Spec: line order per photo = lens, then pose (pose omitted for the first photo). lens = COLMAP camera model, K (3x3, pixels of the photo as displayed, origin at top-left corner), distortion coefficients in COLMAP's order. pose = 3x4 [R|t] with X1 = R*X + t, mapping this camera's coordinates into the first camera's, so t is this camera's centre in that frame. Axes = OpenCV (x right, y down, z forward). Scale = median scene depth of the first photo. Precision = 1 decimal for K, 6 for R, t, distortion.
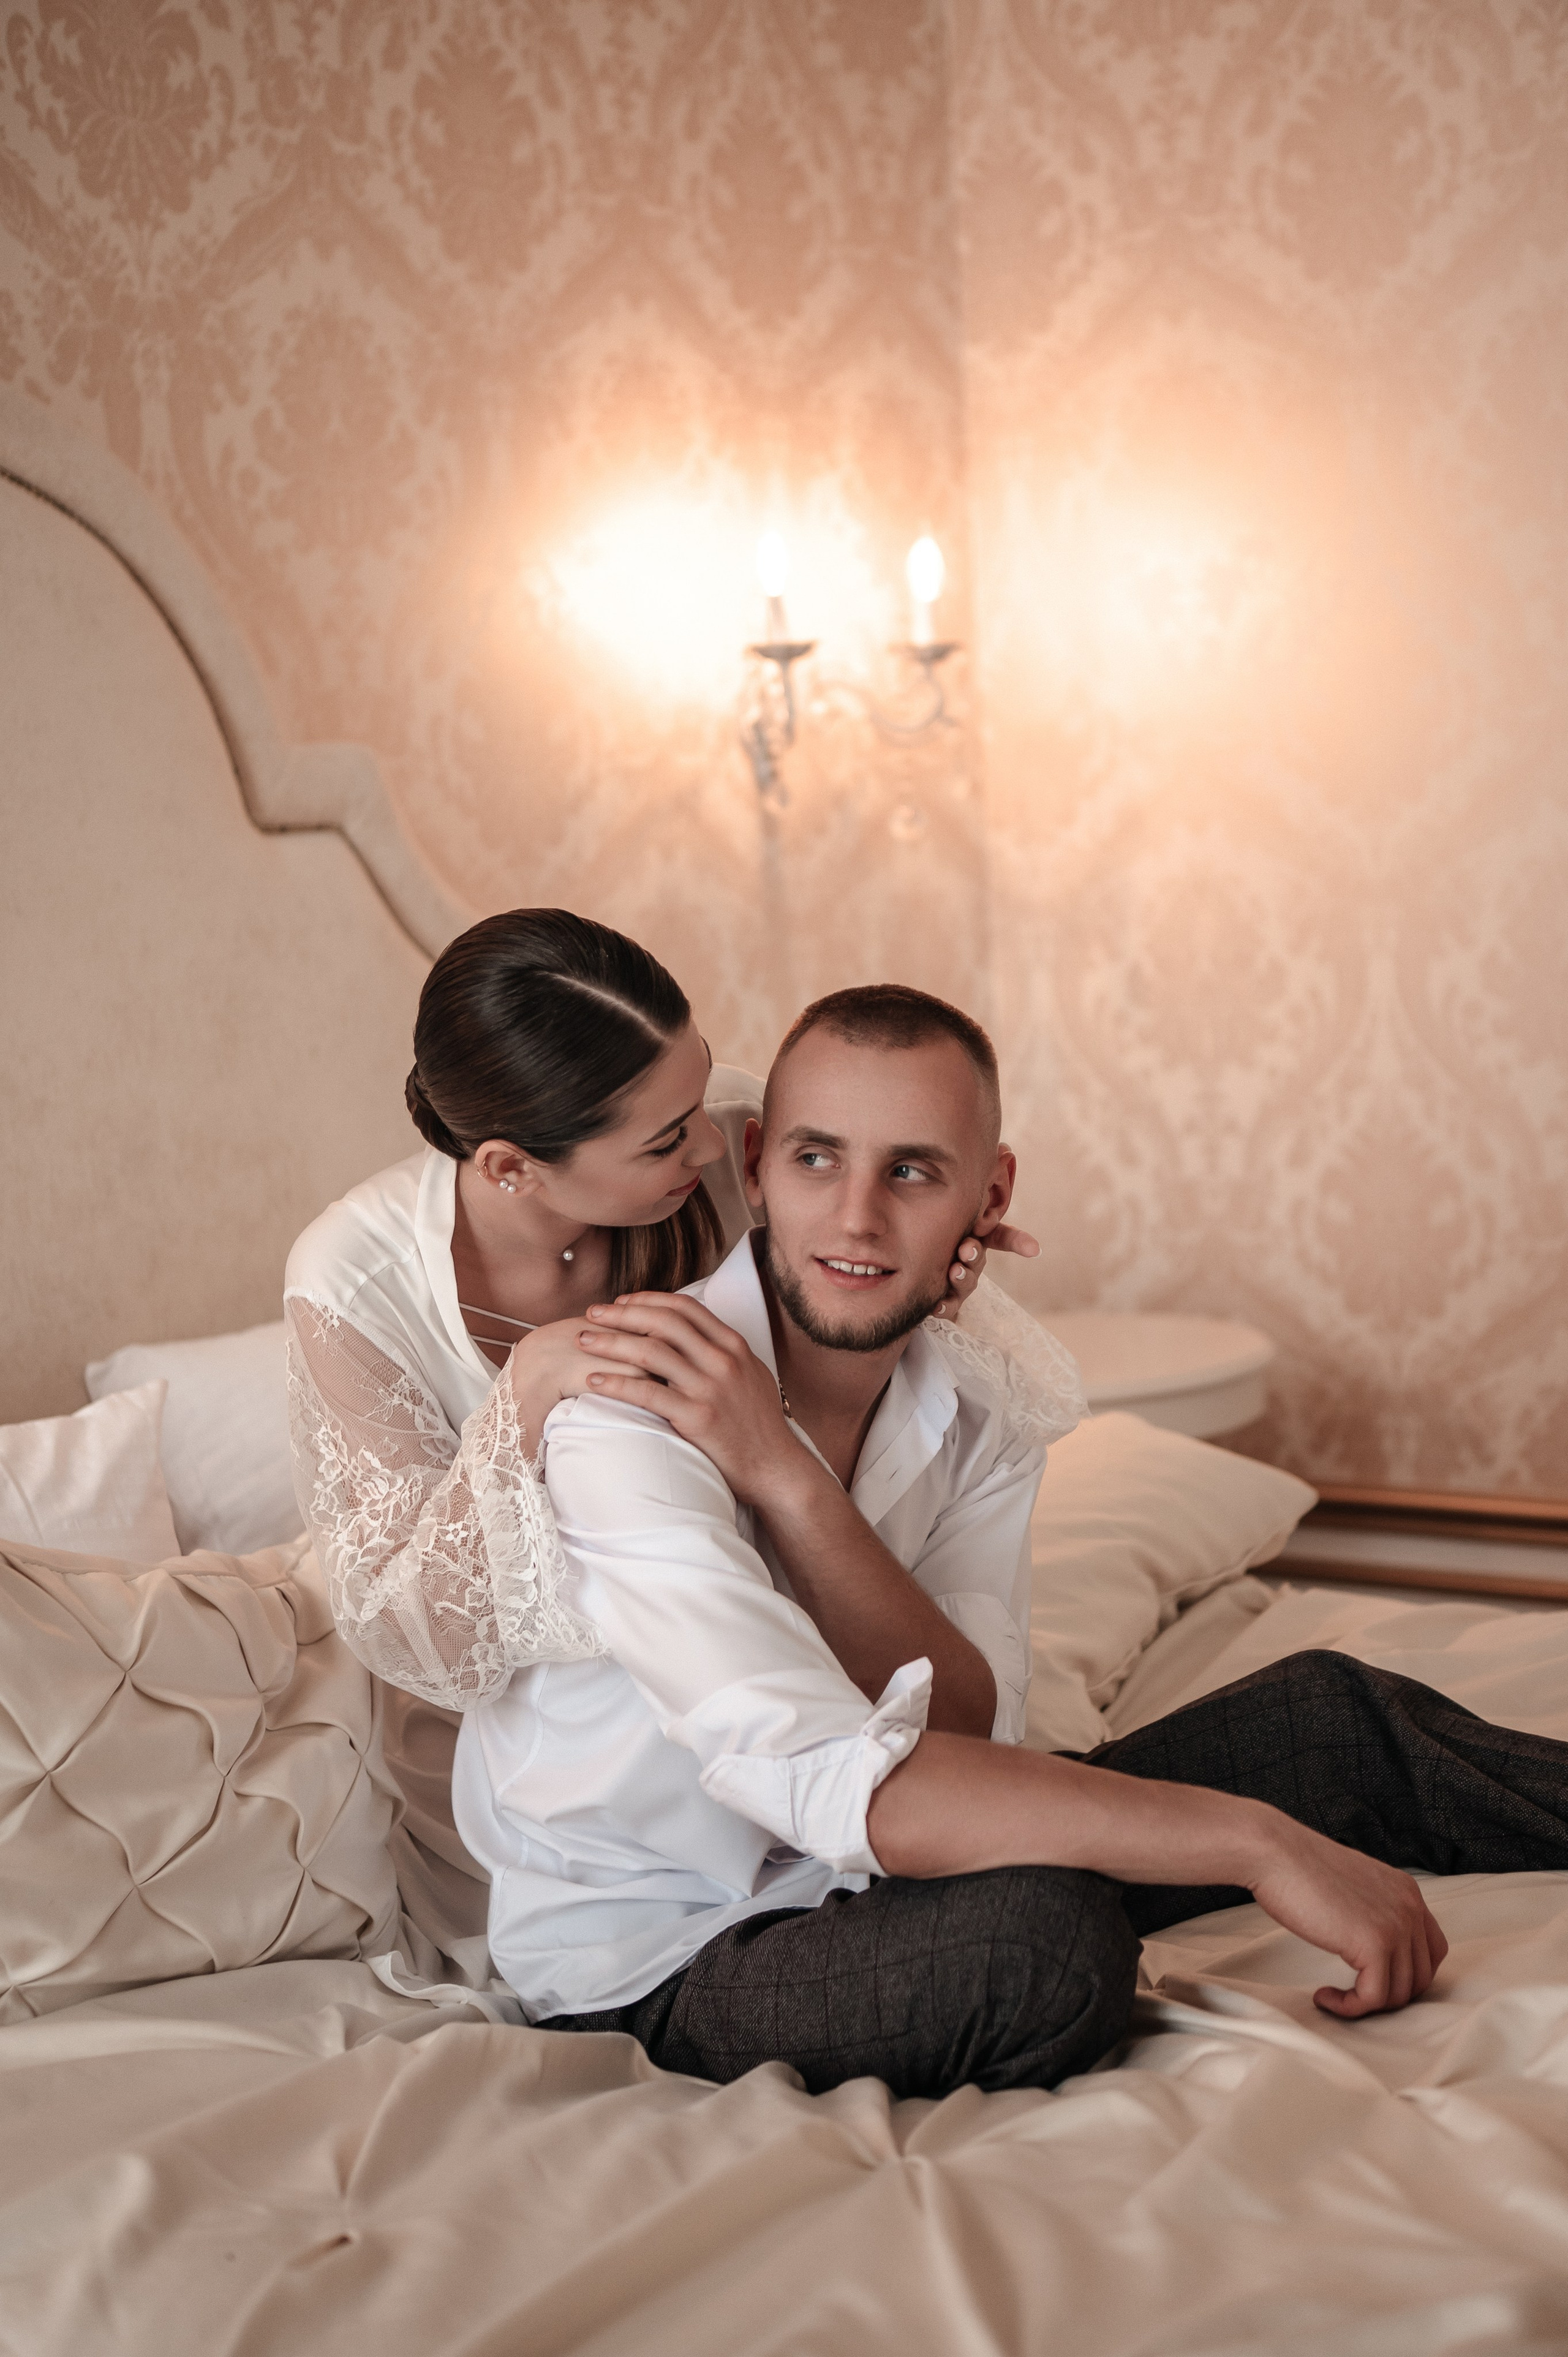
lens RADIAL K [[3285.7, 0, 693.4], [0, 3285.7, 1133.2], [0, 0, 1]] dist [0.141645, 0.000000]
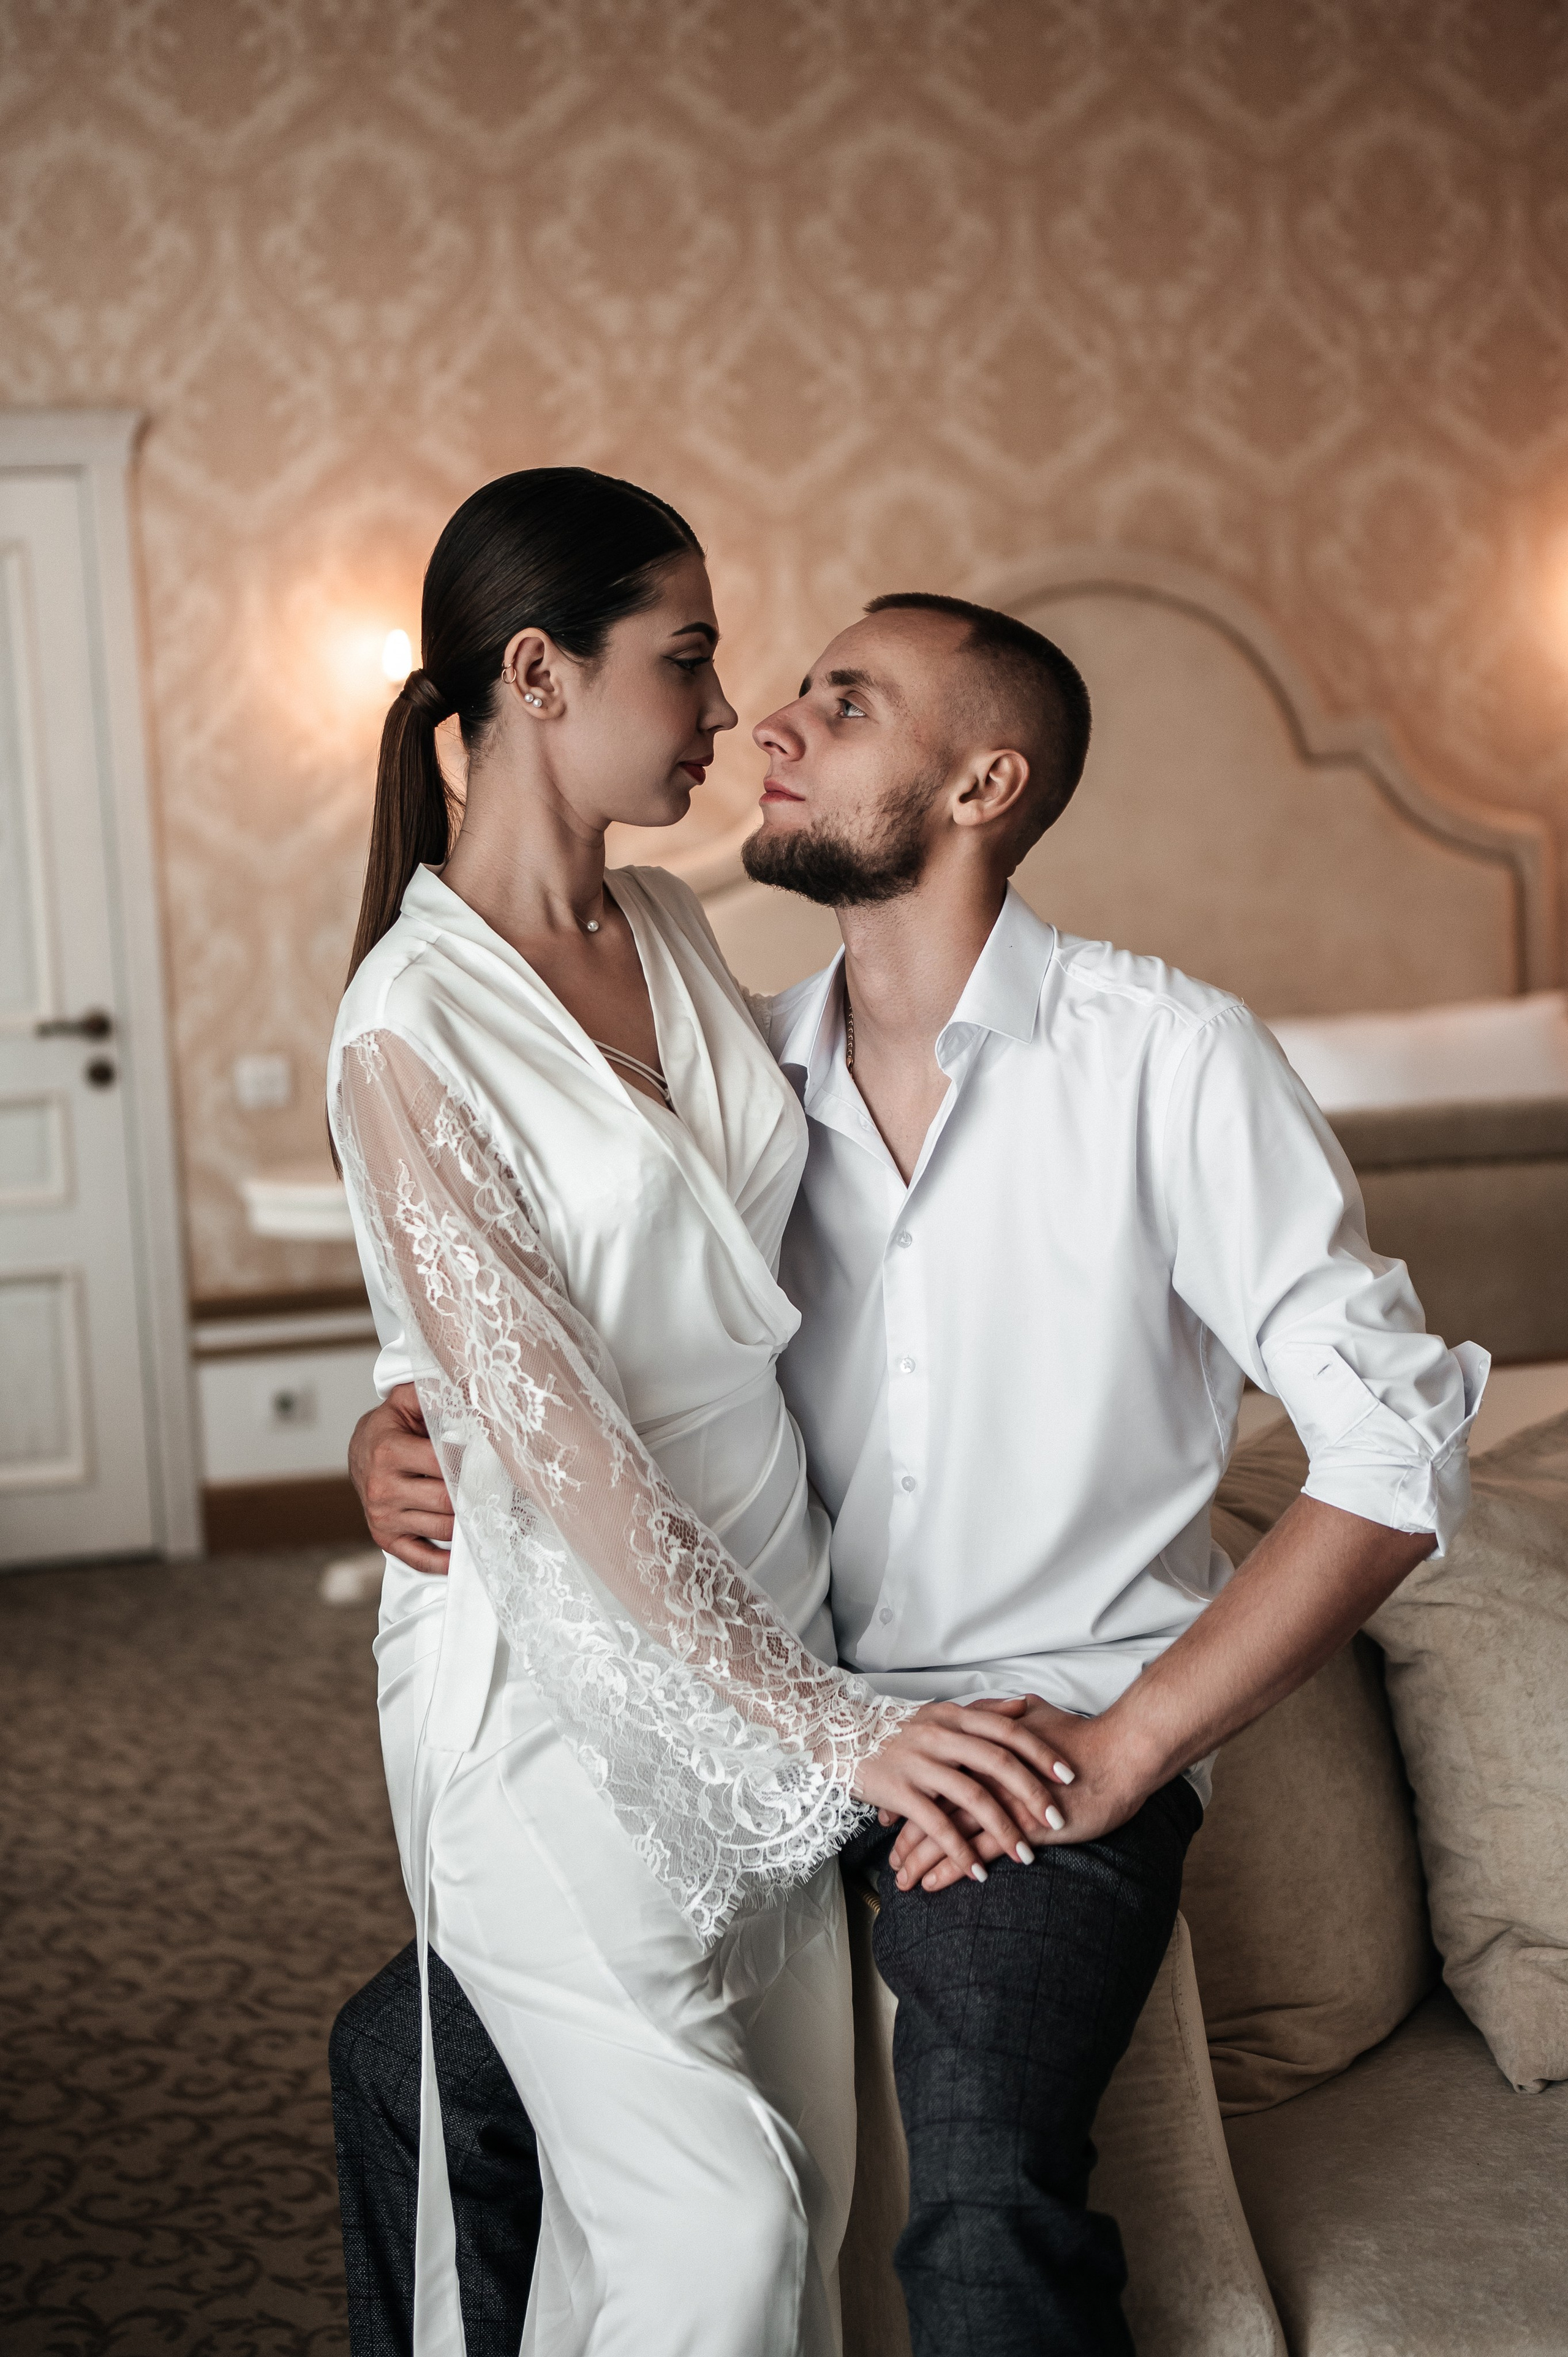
lens RADIAL K [[3285.7, 0, 786.4], [0, 3285.7, 1155.6], [0, 0, 1]] dist [0.141645, 0.000000]
pose [[0.774956, 0.087517, -0.625926, 1.209358], [-0.039560, 0.995141, 0.090161, -0.033274], [0.630776, -0.045109, 0.774653, -1.008356]]
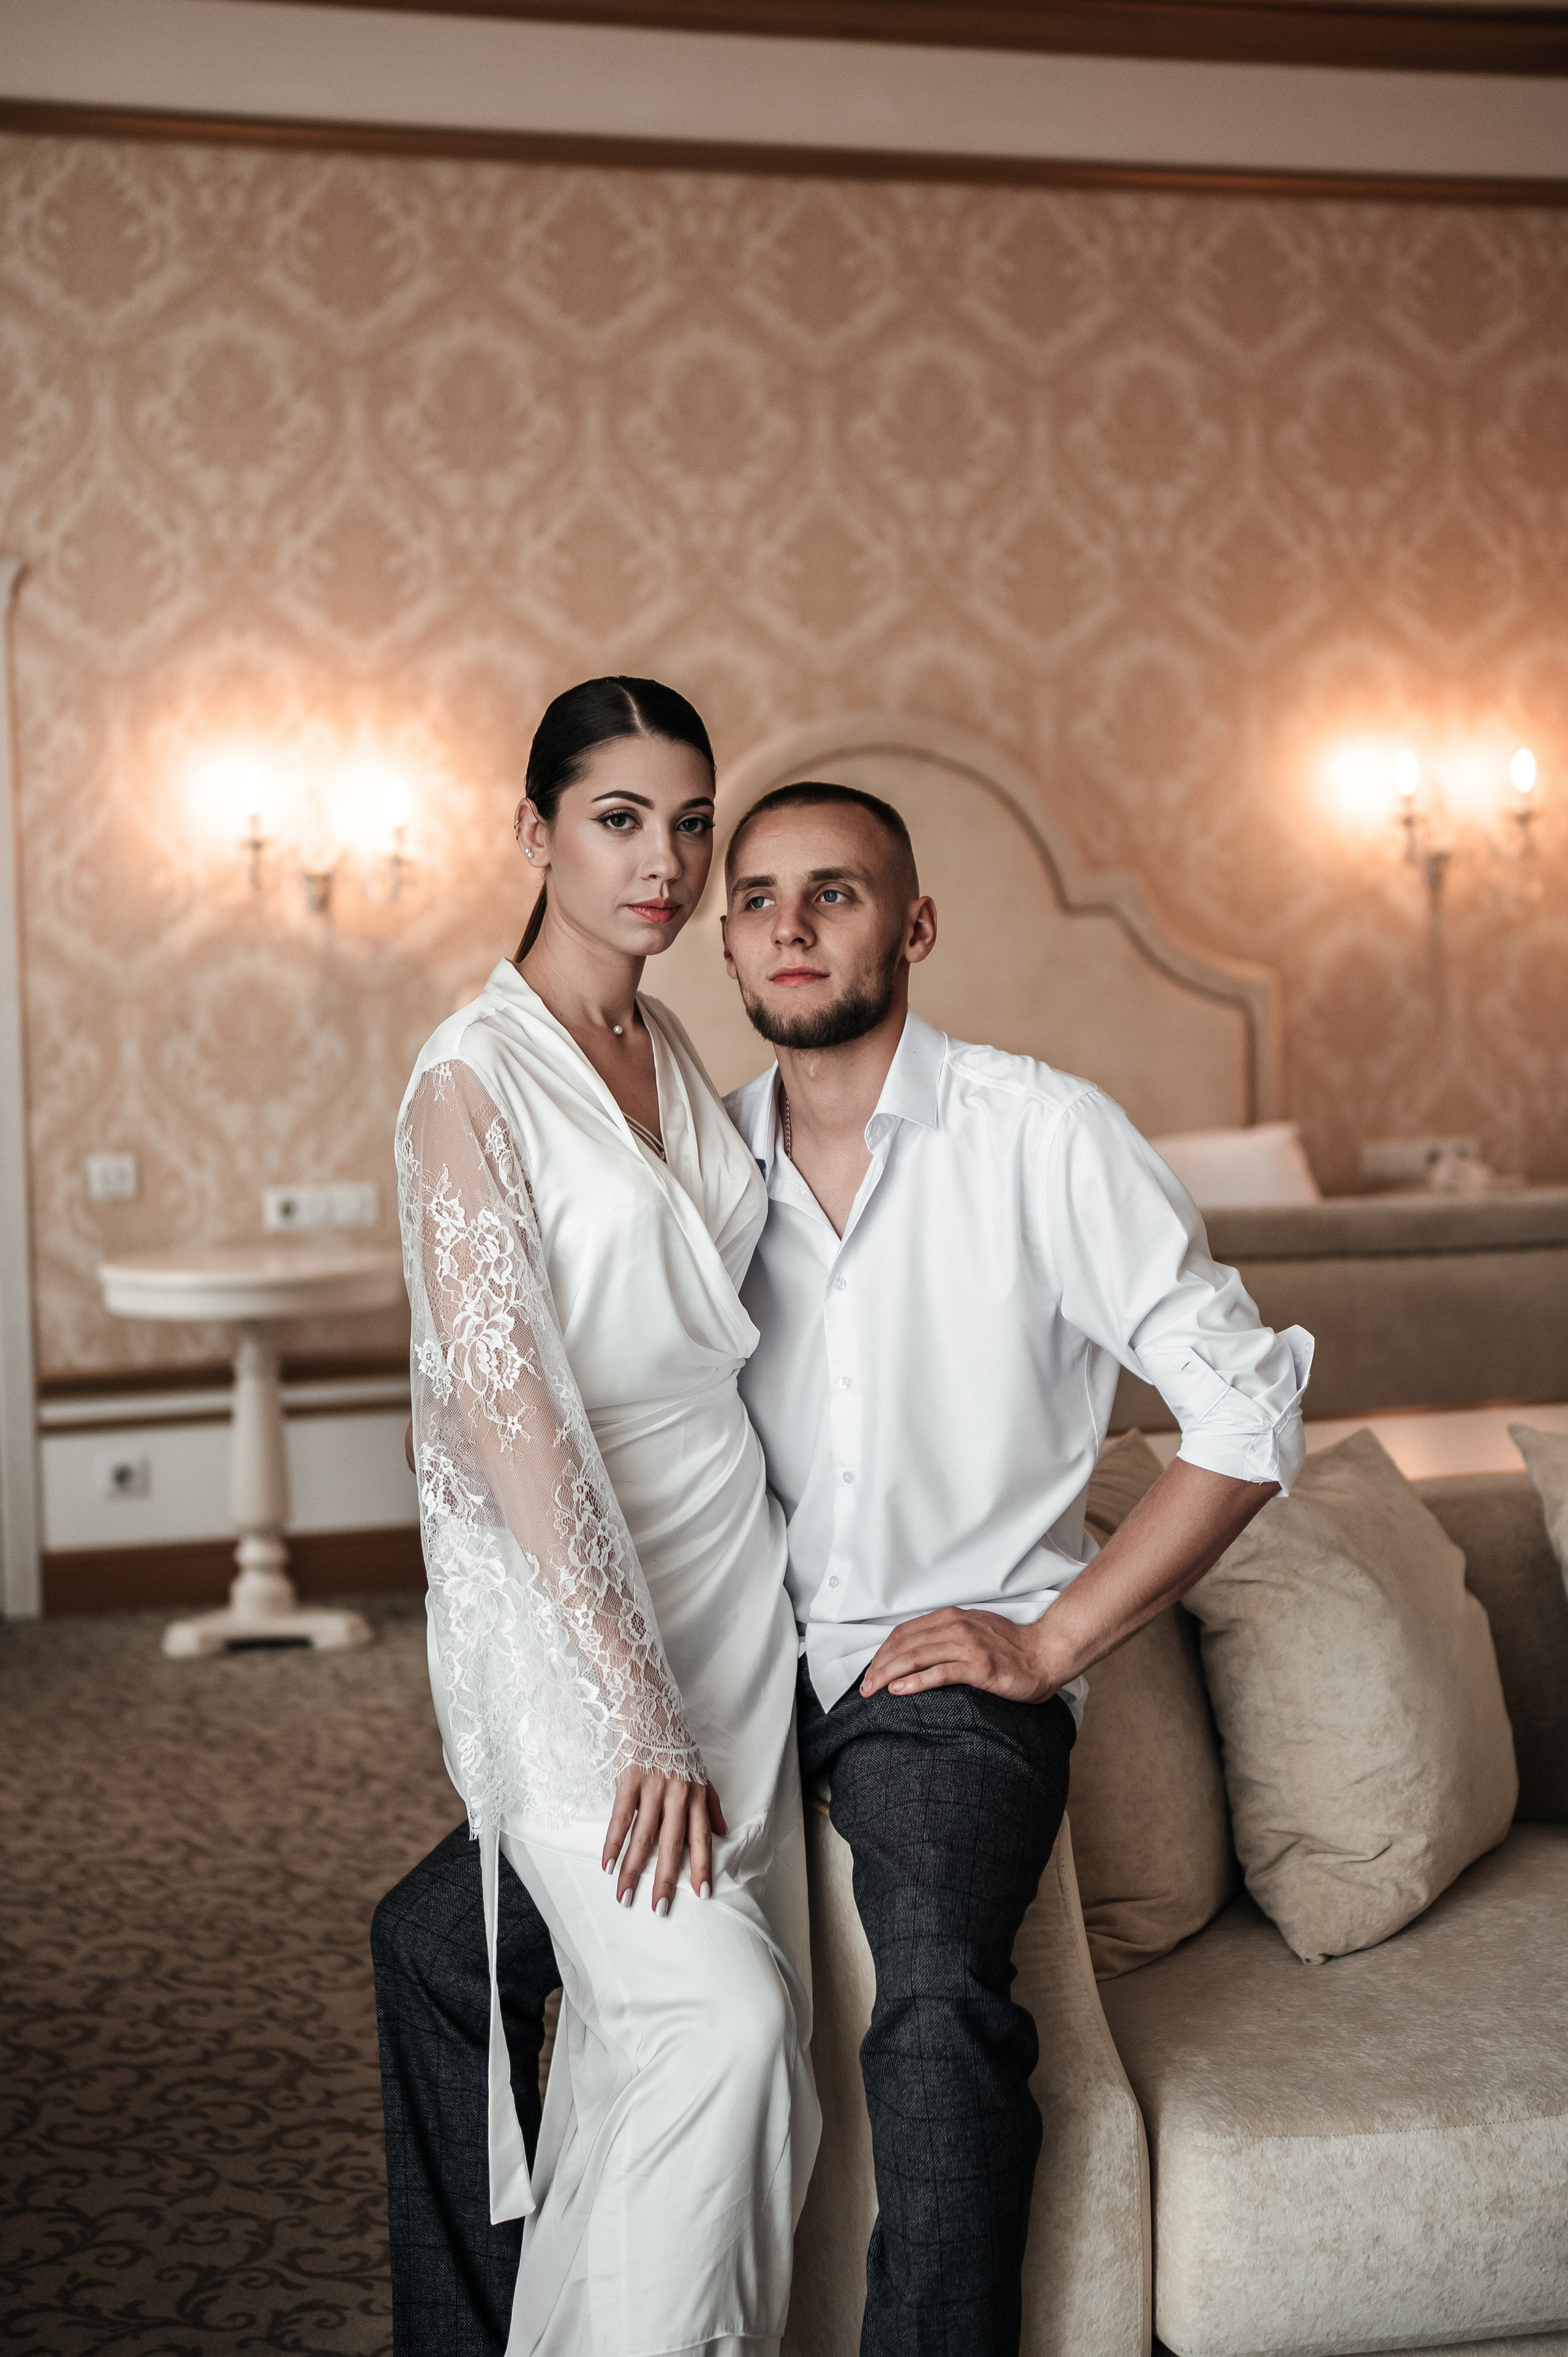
lens RADIAL K [[3285.7, 0, 780.8], [0, 3285.7, 1176.1], [0, 0, 1]] dist [0.141645, 0.000000]
pose [[0.827830, 0.083480, -0.554733, 1.288196], [-0.066219, 0.996494, 0.051141, -0.022435], [0.557057, -0.005602, 0.830455, -1.268589]]
